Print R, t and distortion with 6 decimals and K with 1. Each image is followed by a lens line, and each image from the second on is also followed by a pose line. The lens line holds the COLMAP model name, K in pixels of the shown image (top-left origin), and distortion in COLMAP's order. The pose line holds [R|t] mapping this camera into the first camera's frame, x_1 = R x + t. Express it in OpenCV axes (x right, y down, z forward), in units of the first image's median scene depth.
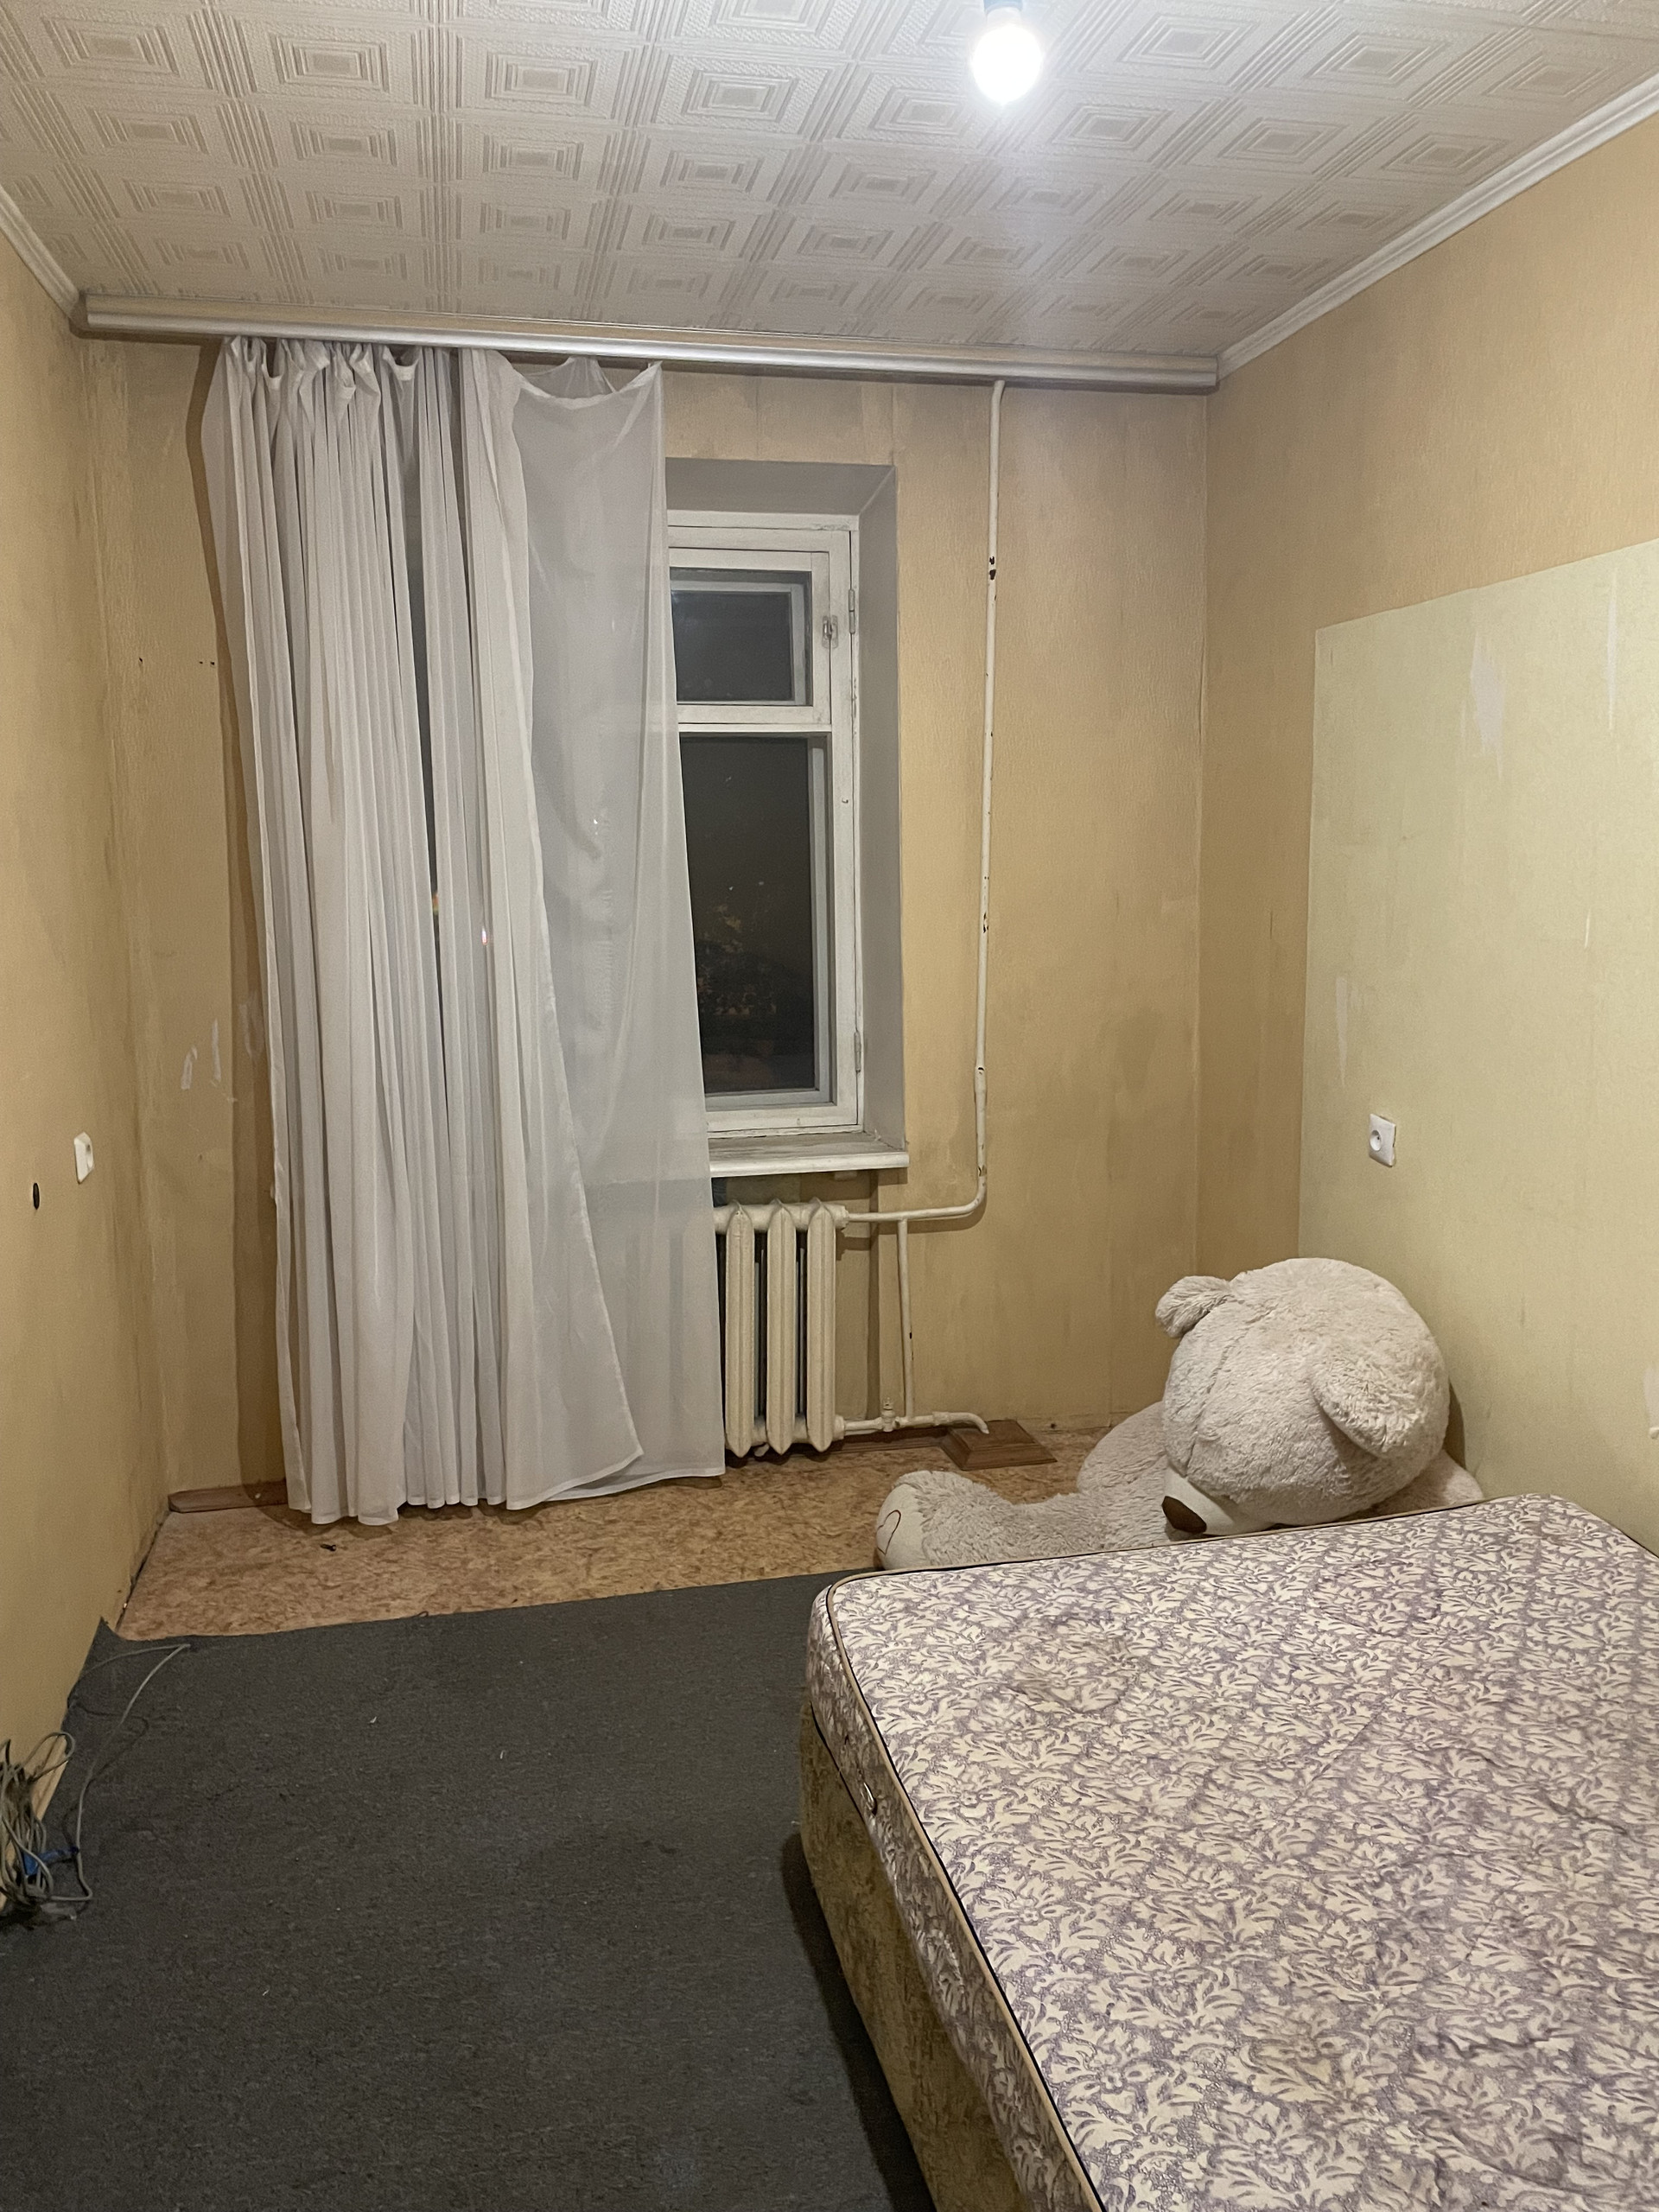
lens RADIAL K [[1610.3, 0, 829.5], [0, 1610.3, 1106.0], [0, 0, 1]] dist [0.074316, -0.091135]
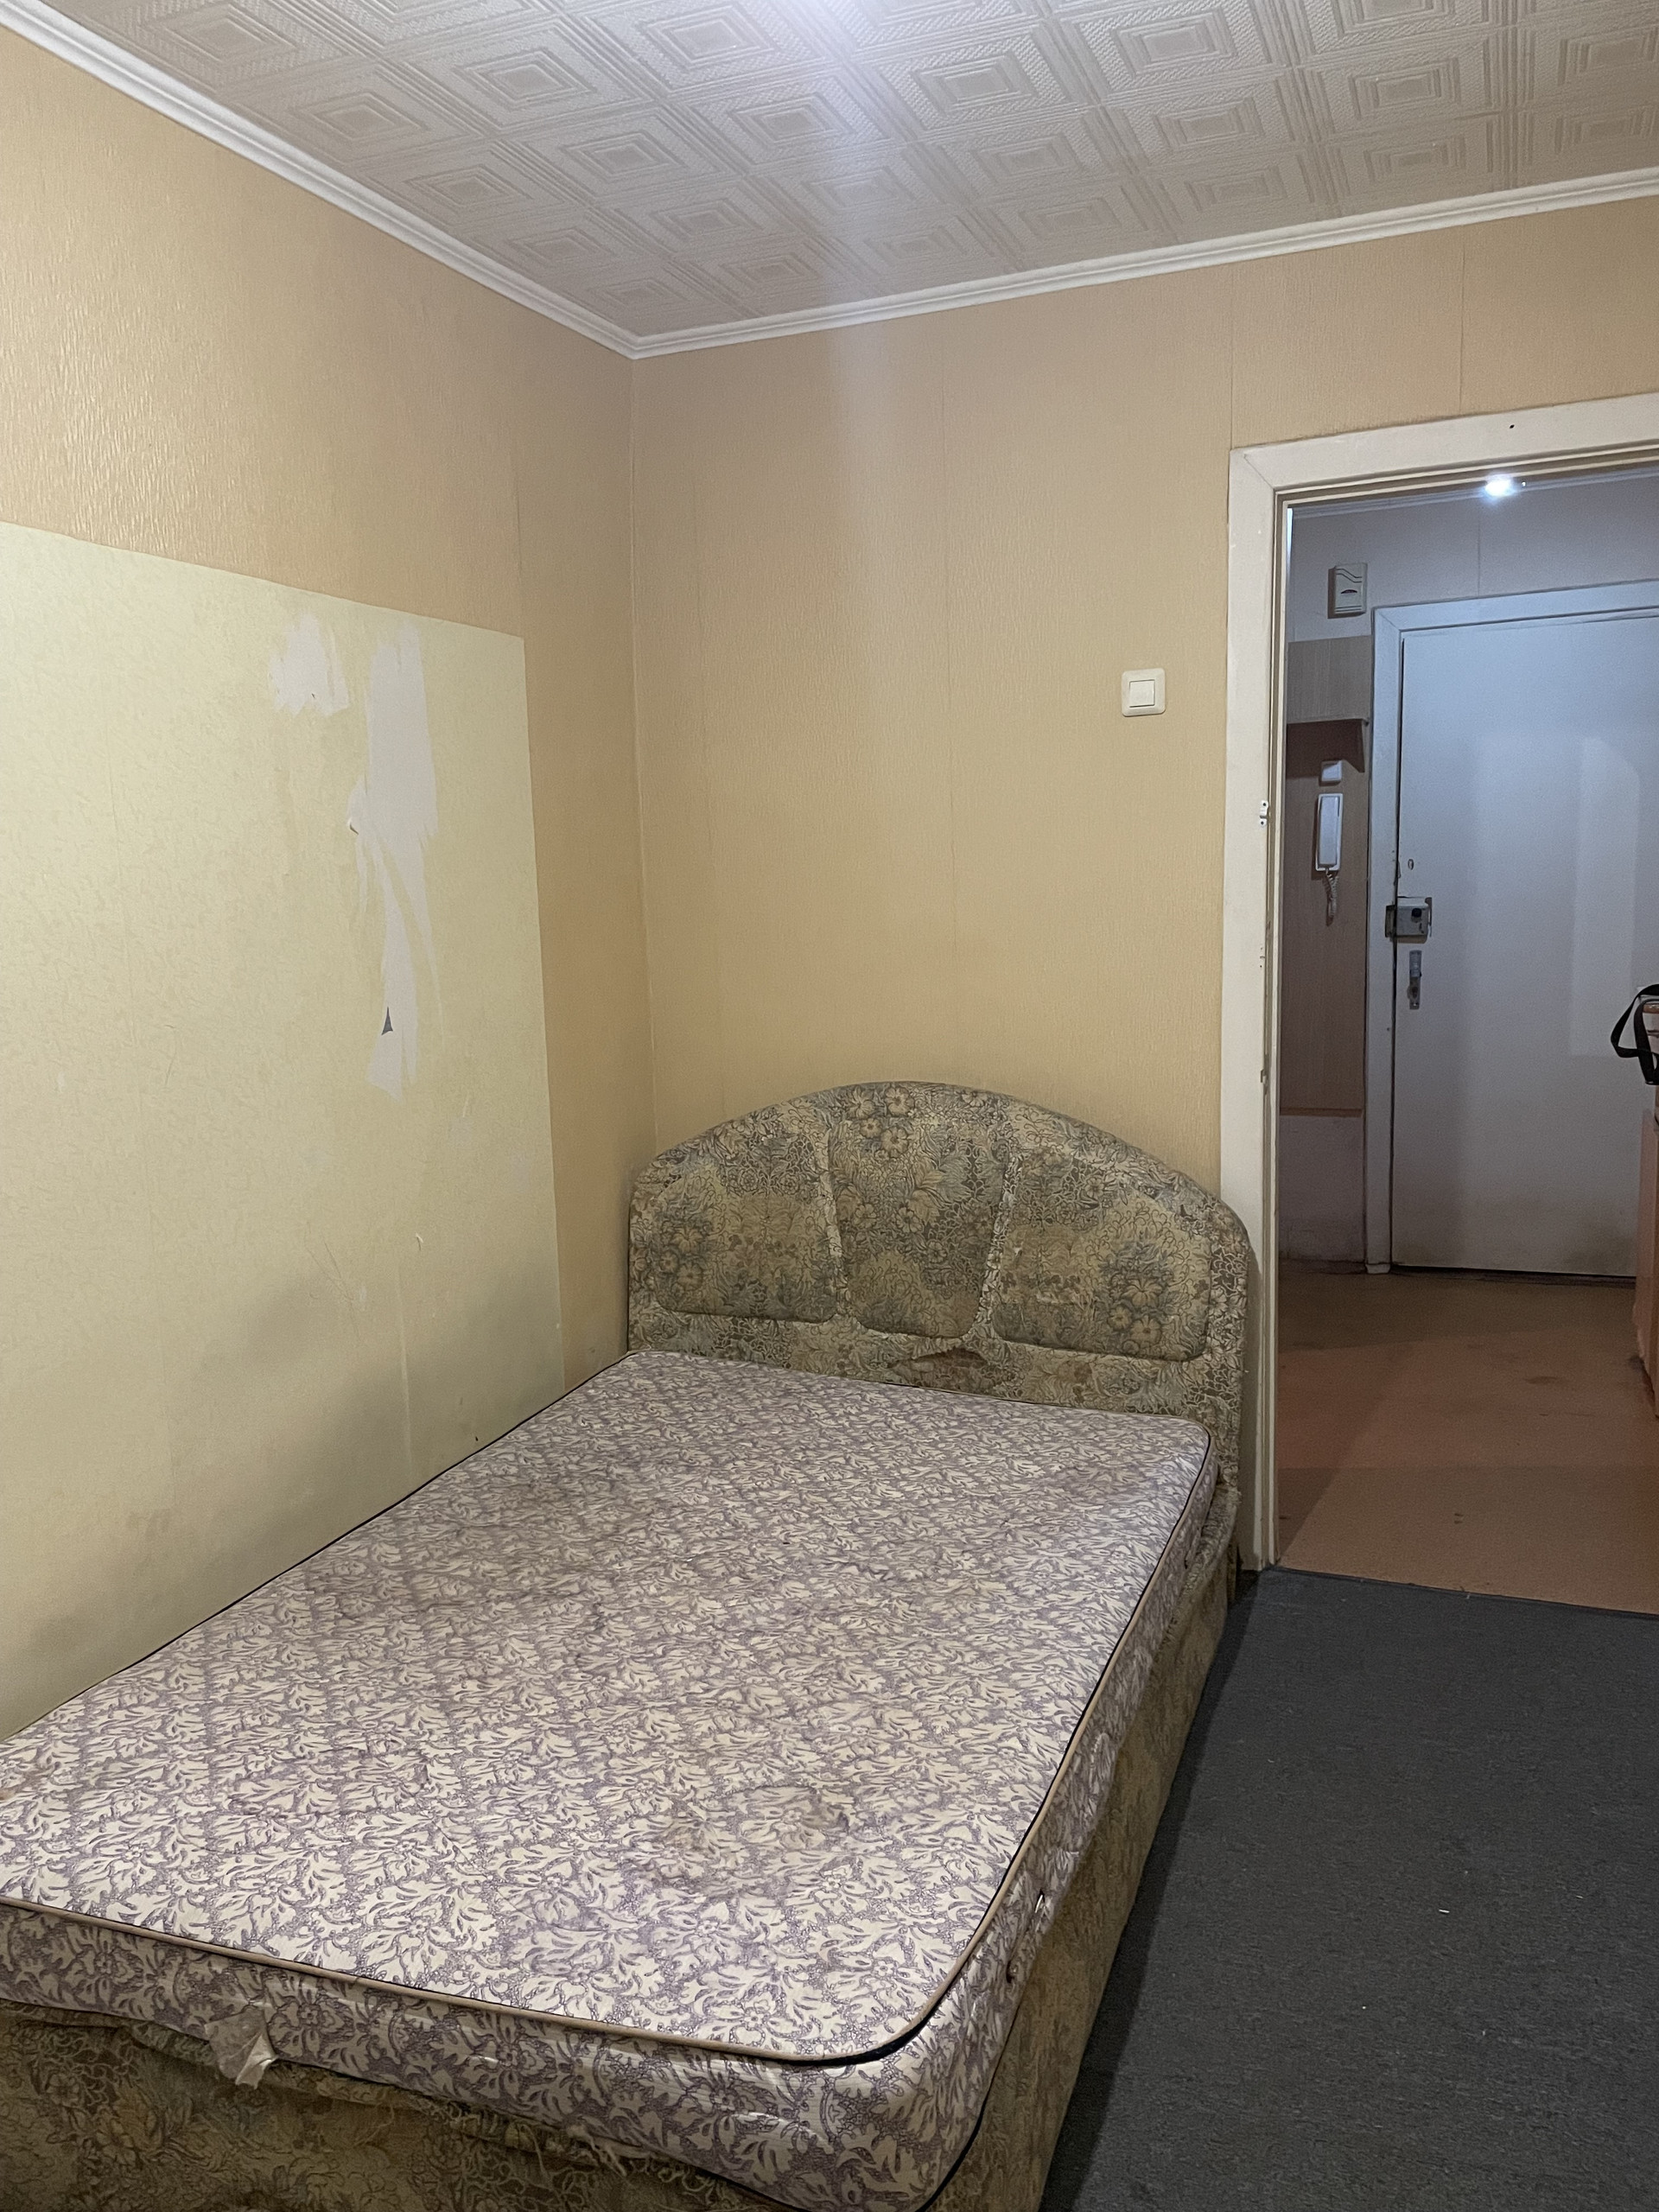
lens RADIAL K [[1610.3, 0, 829.5], [0, 1610.3, 1106.0], [0, 0, 1]] dist [0.074316, -0.091135]
pose [[-0.818418, -0.044009, 0.572935, -0.373030], [0.130659, 0.956693, 0.260130, -0.241361], [-0.559571, 0.287754, -0.777225, 1.628152]]
